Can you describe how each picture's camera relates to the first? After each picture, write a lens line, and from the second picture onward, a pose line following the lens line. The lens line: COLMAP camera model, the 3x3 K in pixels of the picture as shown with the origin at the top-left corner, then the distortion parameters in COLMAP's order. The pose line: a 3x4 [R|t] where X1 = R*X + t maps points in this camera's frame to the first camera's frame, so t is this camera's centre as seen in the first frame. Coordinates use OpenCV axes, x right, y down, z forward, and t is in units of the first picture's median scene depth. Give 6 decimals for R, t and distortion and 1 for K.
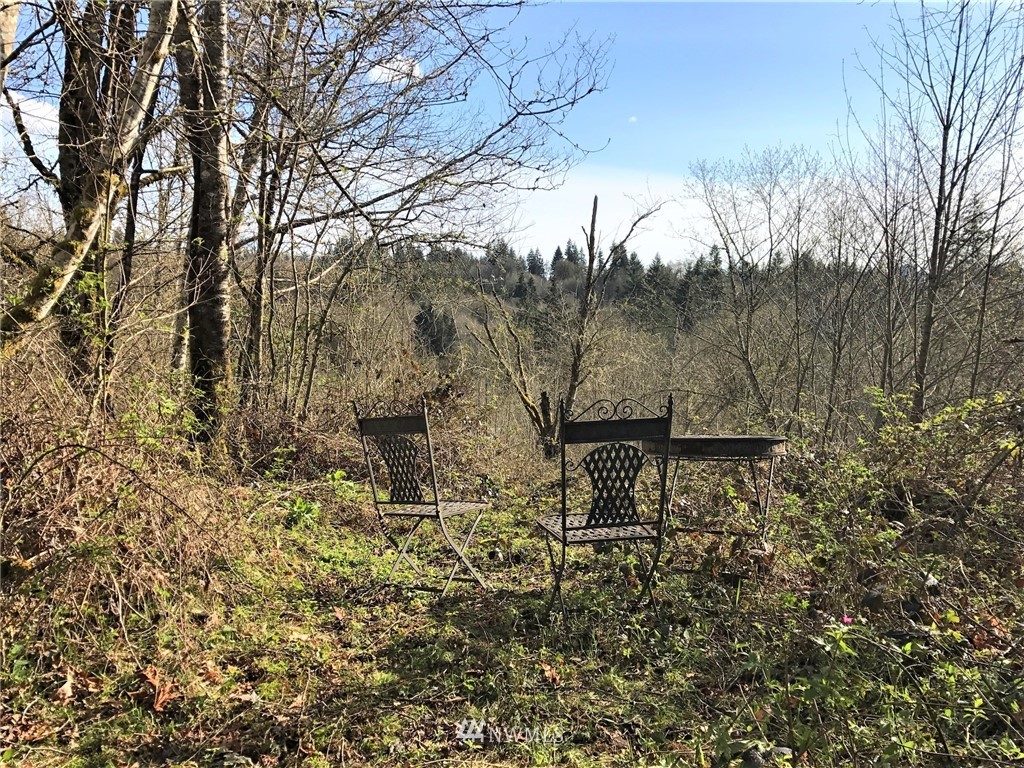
lens RADIAL K [[865.5, 0, 512.0], [0, 865.5, 384.0], [0, 0, 1]] dist [0.170536, -0.579949]
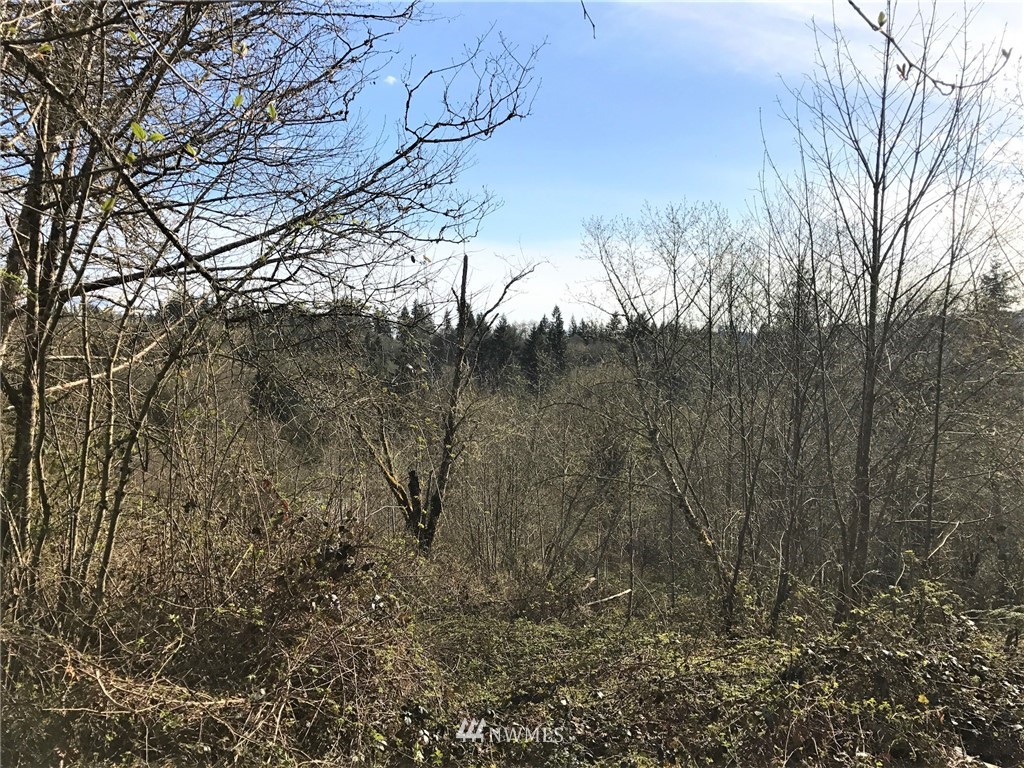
lens RADIAL K [[865.5, 0, 512.0], [0, 865.5, 384.0], [0, 0, 1]] dist [0.170536, -0.579949]
pose [[0.984541, -0.010544, 0.174837, -0.044663], [0.022297, 0.997610, -0.065396, -0.048981], [-0.173729, 0.068283, 0.982423, 0.254883]]
